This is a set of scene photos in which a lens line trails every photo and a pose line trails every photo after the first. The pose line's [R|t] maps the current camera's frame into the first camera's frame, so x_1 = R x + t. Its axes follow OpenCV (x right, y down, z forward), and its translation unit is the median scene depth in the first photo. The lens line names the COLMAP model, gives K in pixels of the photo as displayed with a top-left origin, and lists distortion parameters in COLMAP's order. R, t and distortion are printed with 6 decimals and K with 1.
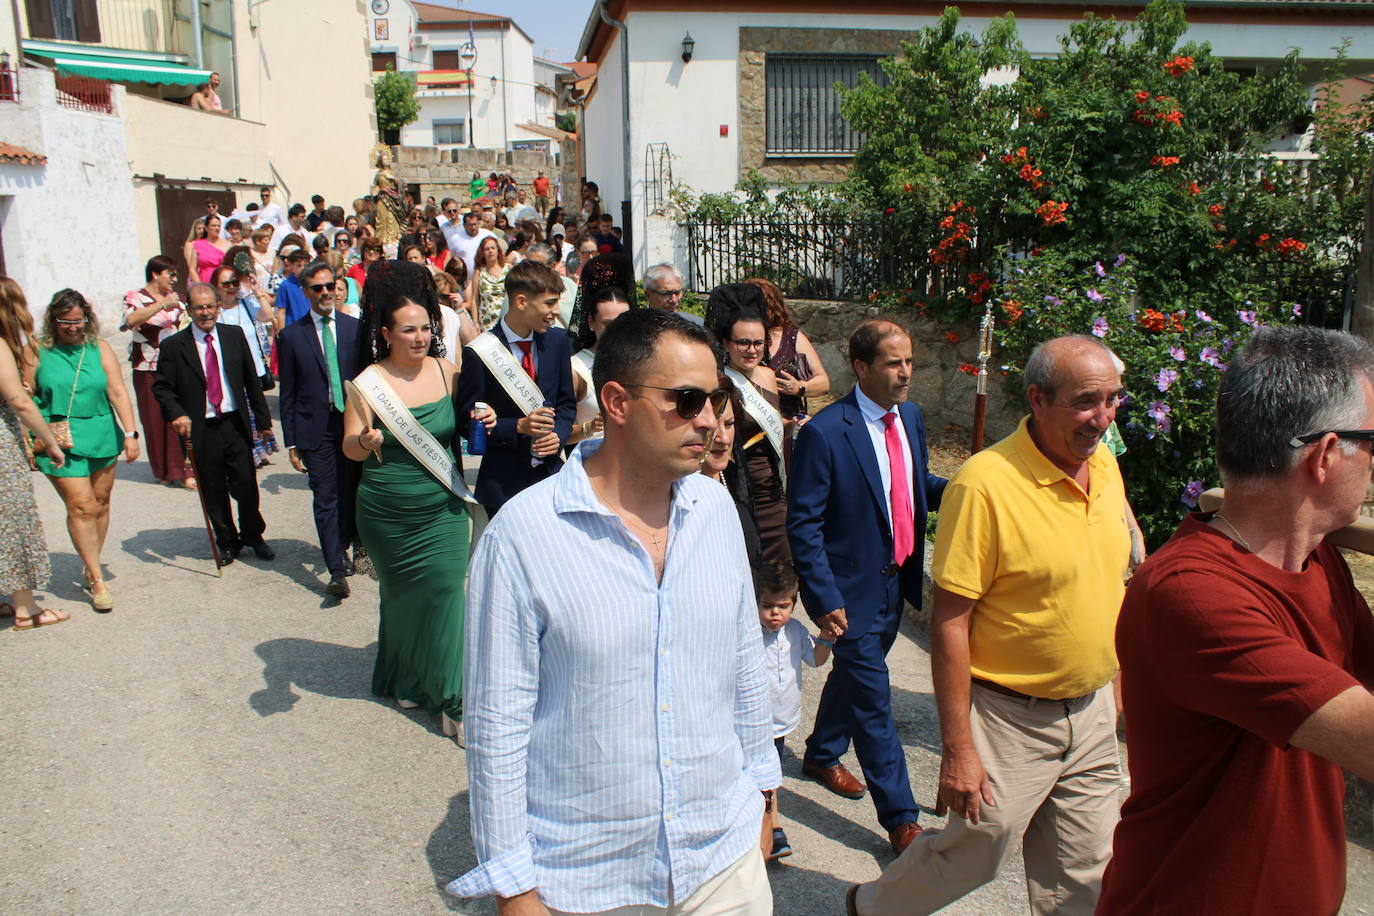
lens RADIAL K [[1143.1, 0, 683.5], [0, 1143.1, 457.1], [0, 0, 1]] dist [-0.169600, 0.155909]
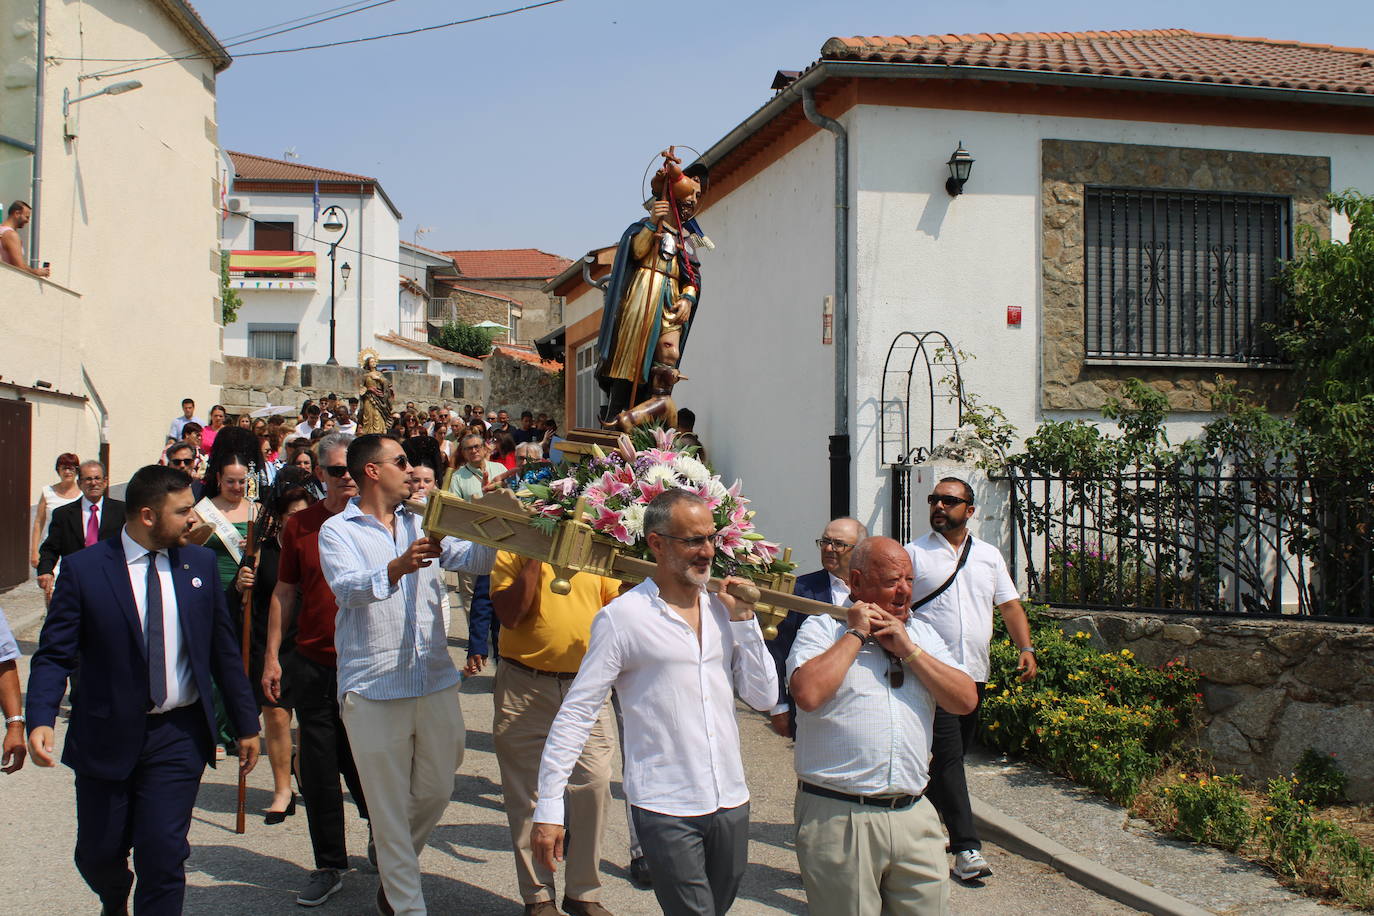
lens RADIAL K [[1670.5, 0, 687.0], [0, 1670.5, 458.0], [0, 0, 1]] dist [-0.098810, 0.164032]
pose [[0.996617, 0.022164, 0.079141, -0.194182], [-0.003924, 0.974683, -0.223557, -0.033263], [-0.082093, 0.222490, 0.971473, 0.220478]]
